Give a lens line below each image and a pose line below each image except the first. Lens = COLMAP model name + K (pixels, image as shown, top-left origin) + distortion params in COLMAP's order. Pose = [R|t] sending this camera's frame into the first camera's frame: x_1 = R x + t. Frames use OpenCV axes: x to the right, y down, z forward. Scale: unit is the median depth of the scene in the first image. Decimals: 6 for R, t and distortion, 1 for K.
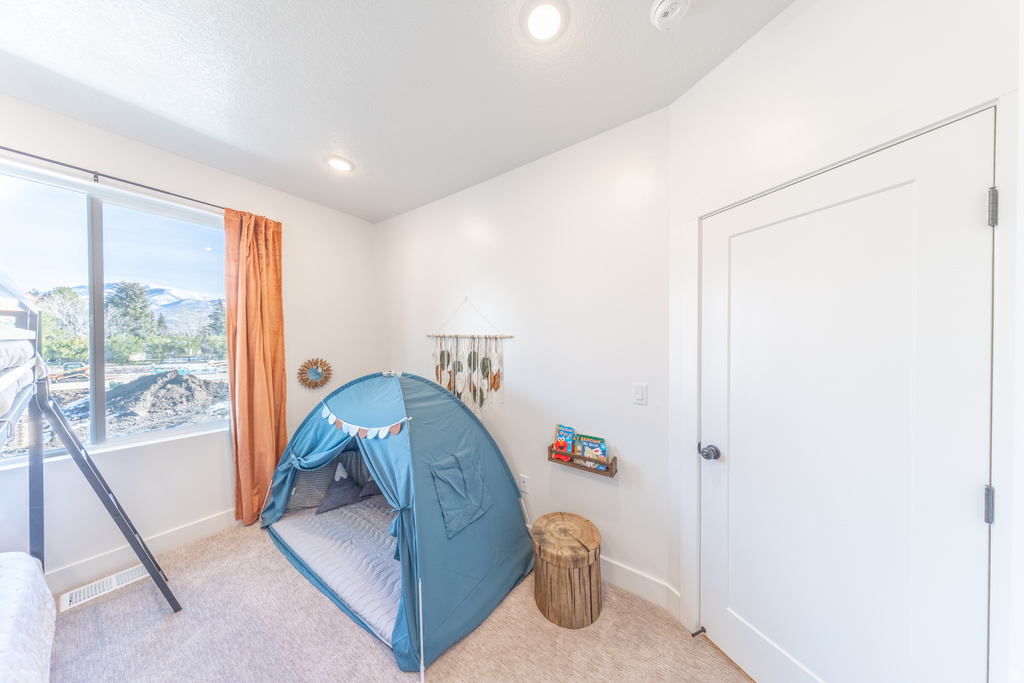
lens RADIAL K [[294.1, 0, 509.9], [0, 294.1, 344.3], [0, 0, 1]] dist [-0.000329, -0.000039]
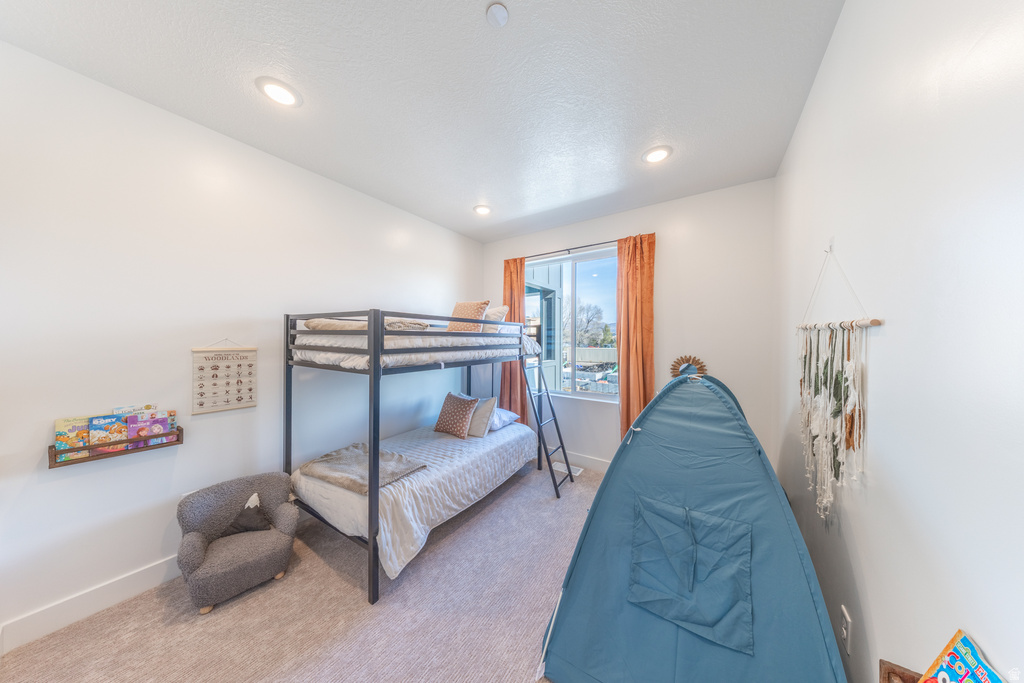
lens RADIAL K [[294.1, 0, 513.9], [0, 294.1, 343.2], [0, 0, 1]] dist [-0.000329, -0.000039]
pose [[0.014573, 0.008080, -0.999861, 0.376771], [-0.004121, 0.999959, 0.008021, 0.001711], [0.999885, 0.004004, 0.014606, 0.500647]]
